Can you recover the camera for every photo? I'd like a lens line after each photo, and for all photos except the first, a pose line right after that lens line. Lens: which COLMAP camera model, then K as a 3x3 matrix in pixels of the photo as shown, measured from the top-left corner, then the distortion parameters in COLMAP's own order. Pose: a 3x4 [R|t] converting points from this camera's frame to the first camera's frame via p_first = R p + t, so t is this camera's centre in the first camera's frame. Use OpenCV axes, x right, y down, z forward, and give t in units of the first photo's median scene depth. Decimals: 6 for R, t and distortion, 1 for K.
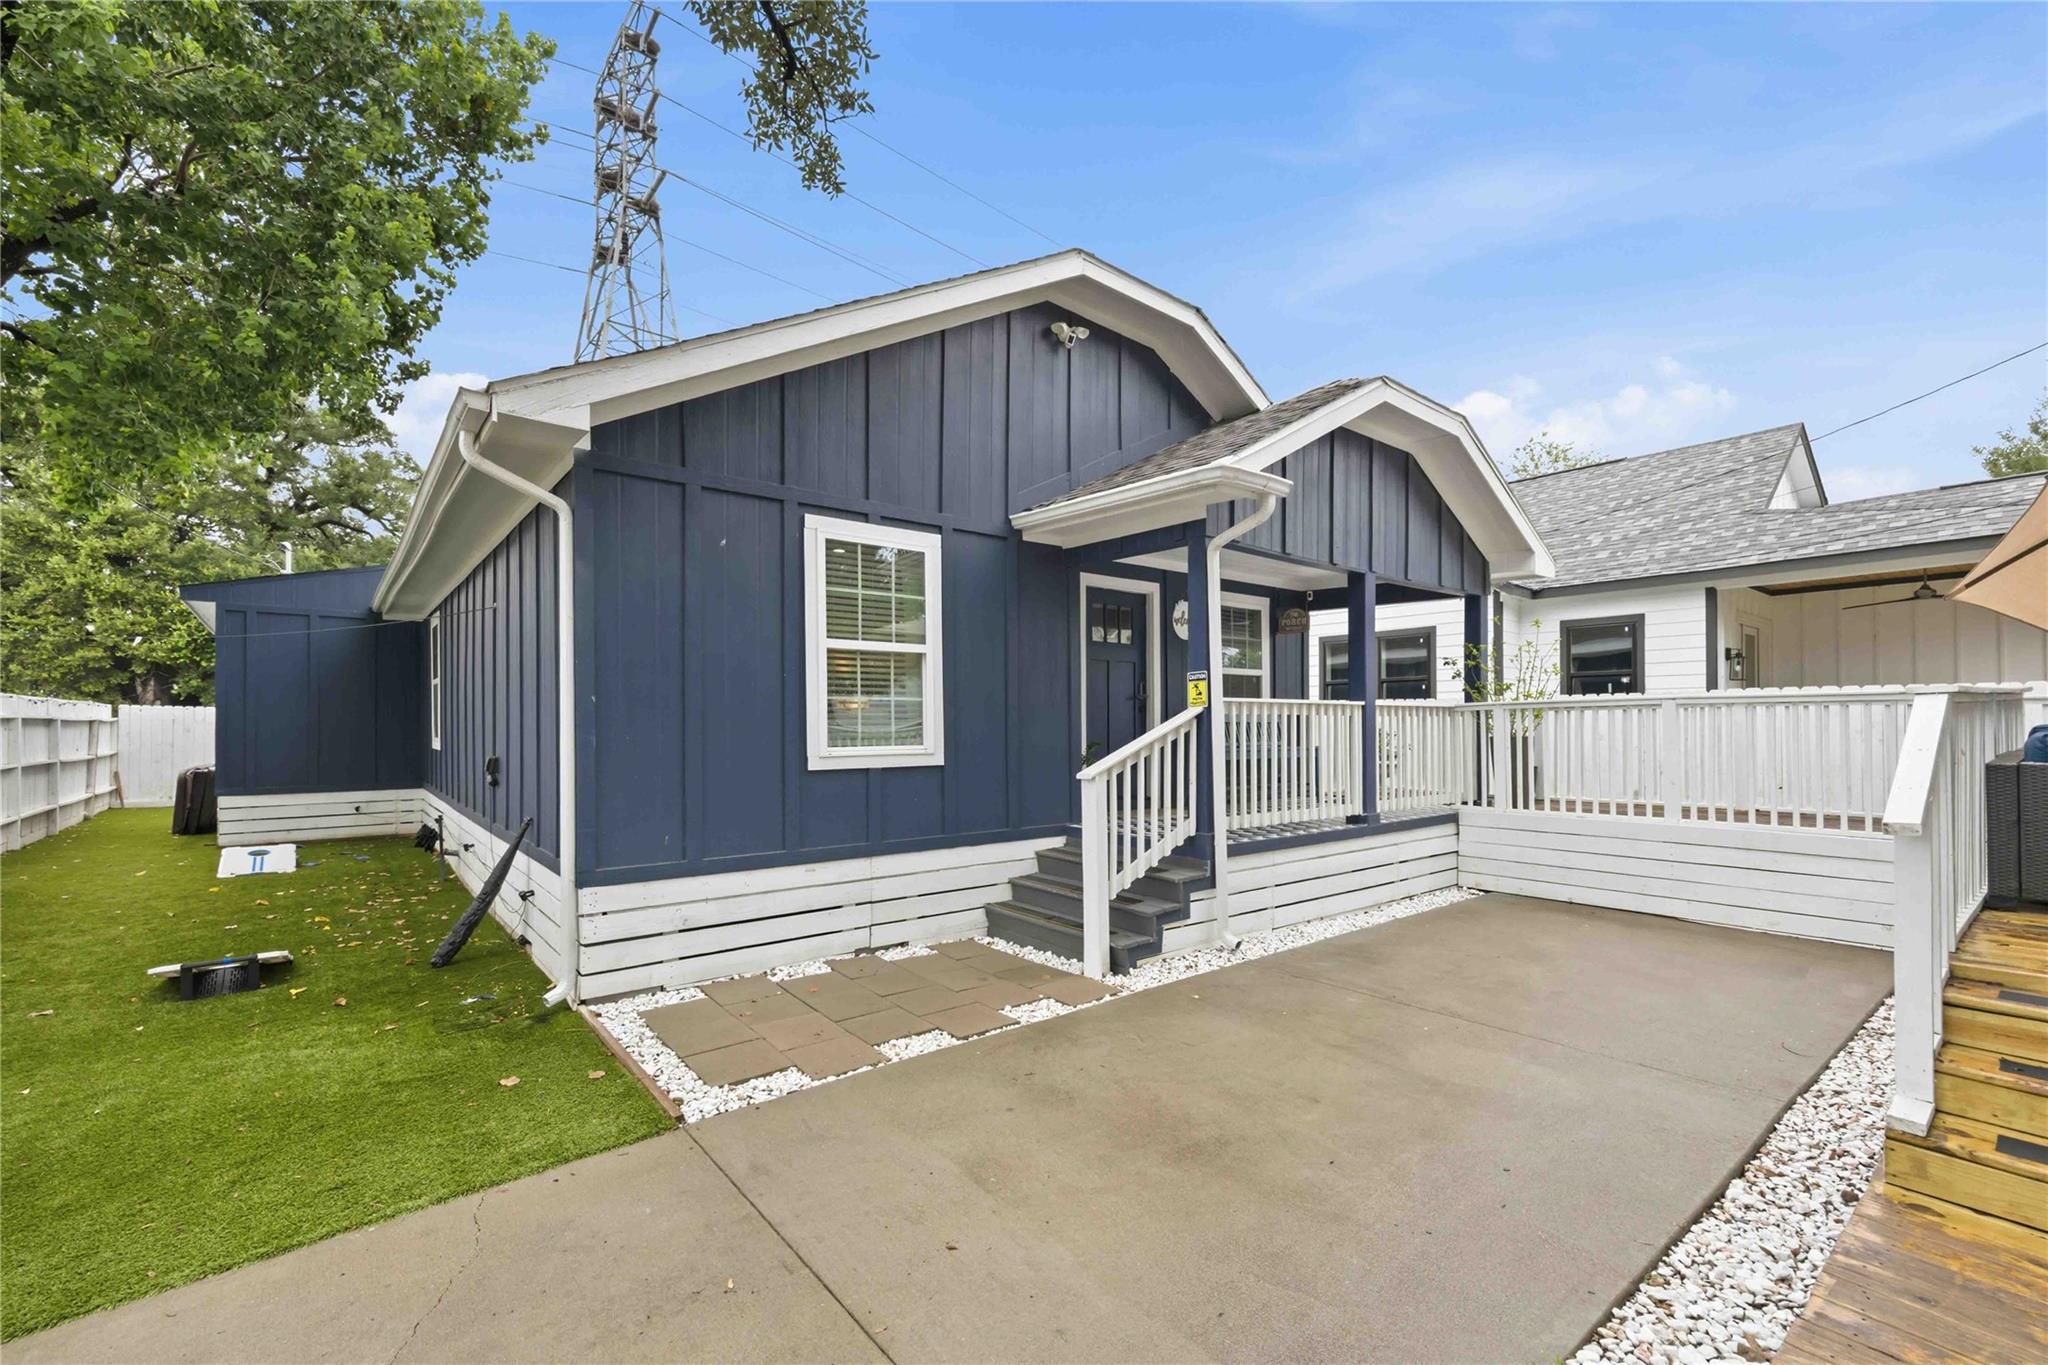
lens RADIAL K [[869.6, 0, 1019.9], [0, 869.6, 718.8], [0, 0, 1]] dist [0.001294, 0.000165]
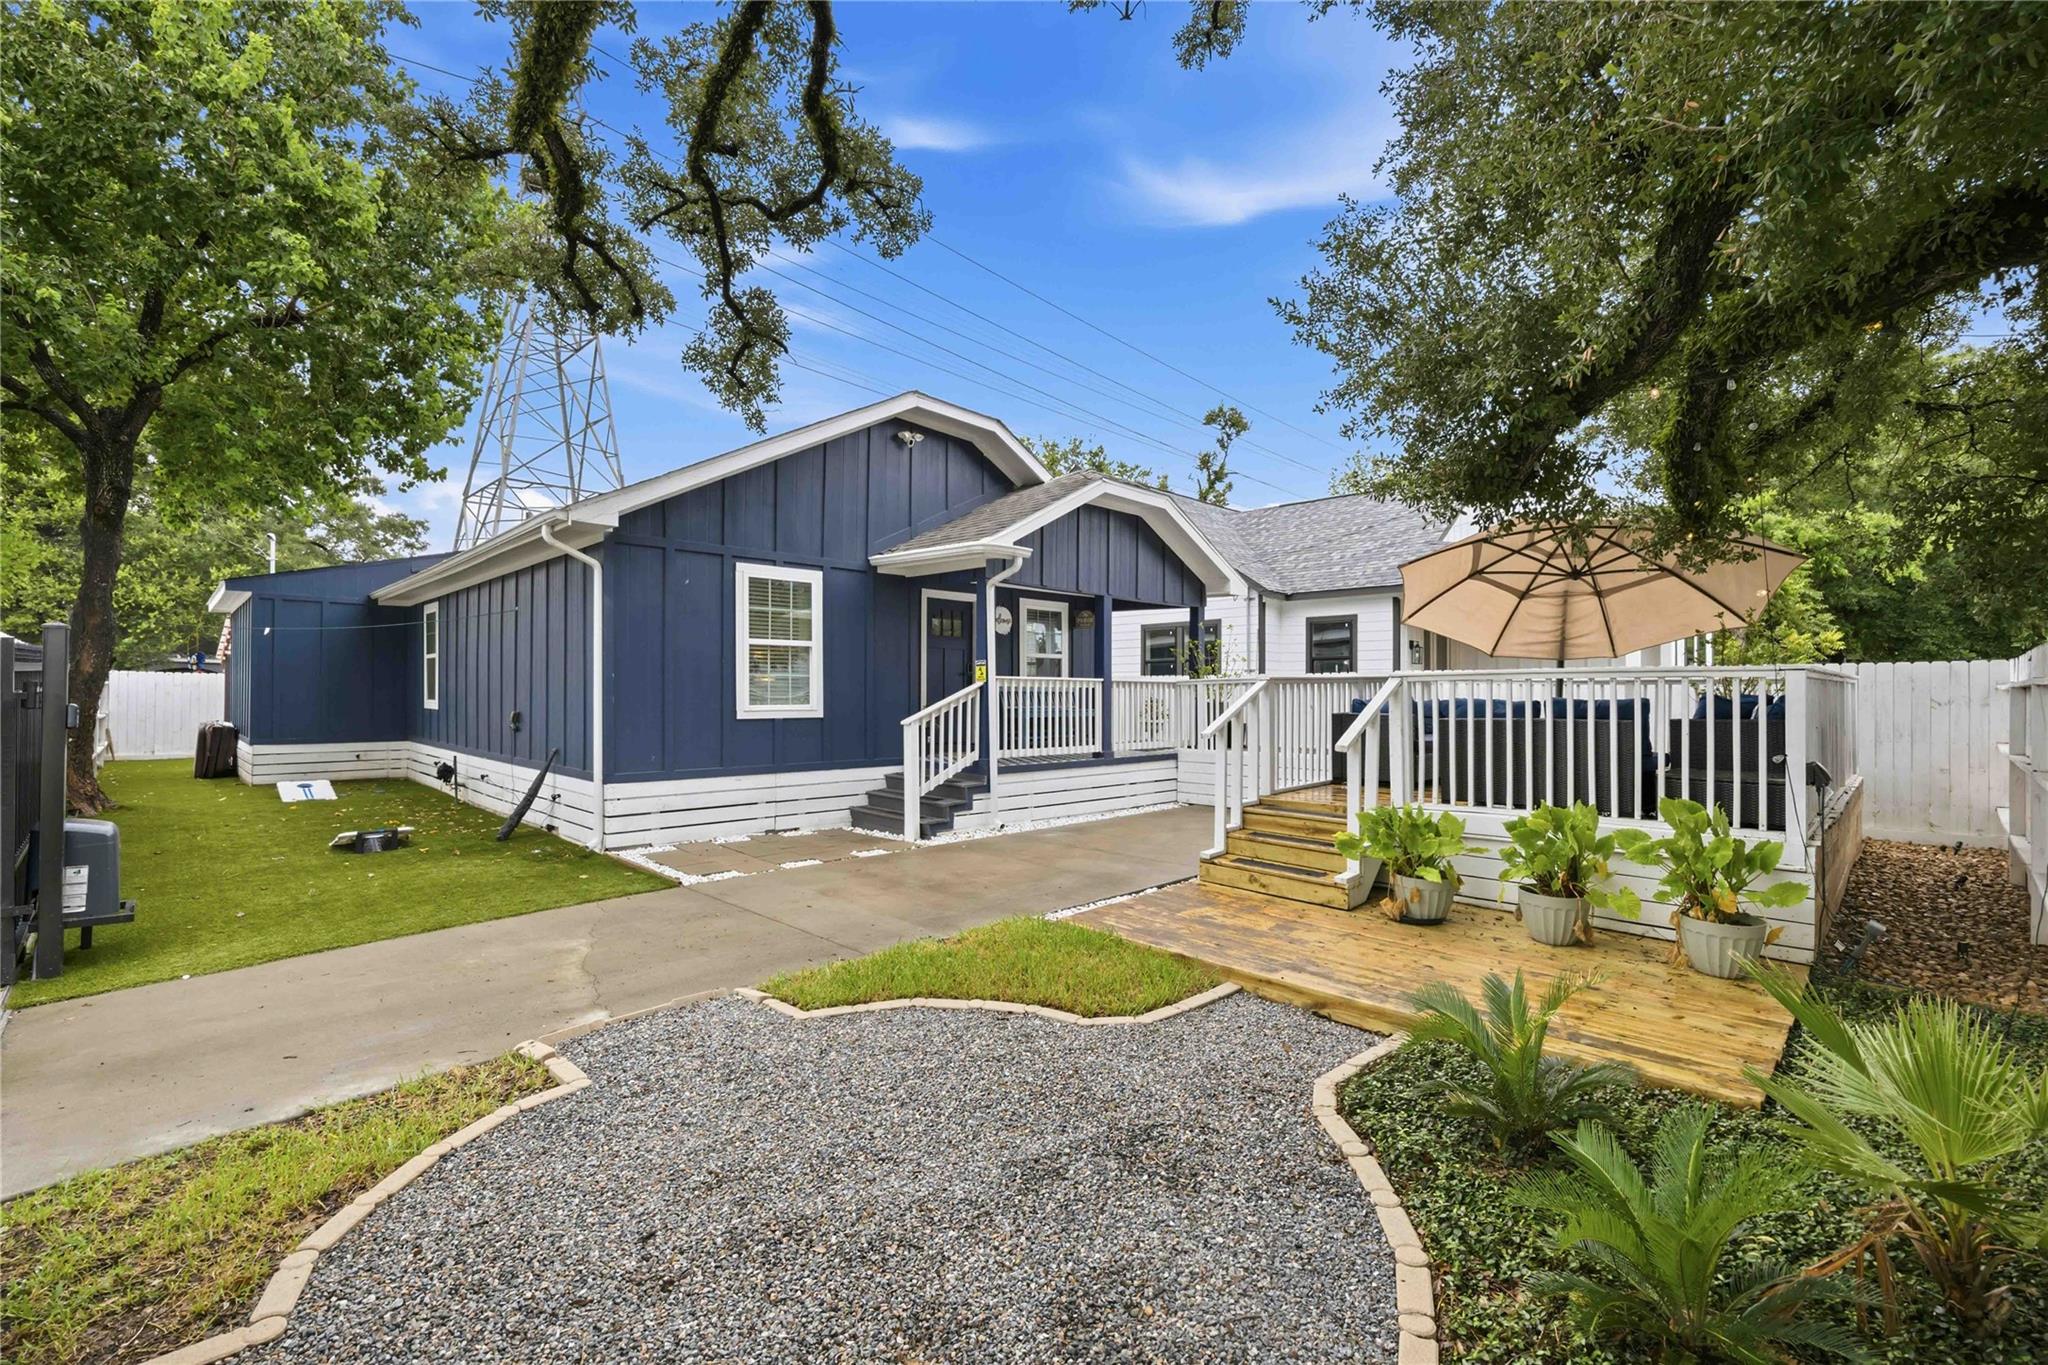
lens RADIAL K [[885.5, 0, 1019.3], [0, 885.5, 686.0], [0, 0, 1]] dist [-0.017156, 0.000303]
pose [[0.995216, 0.006971, 0.097454, 0.109132], [-0.006717, 0.999973, -0.002929, -0.001323], [-0.097472, 0.002261, 0.995236, -0.628732]]
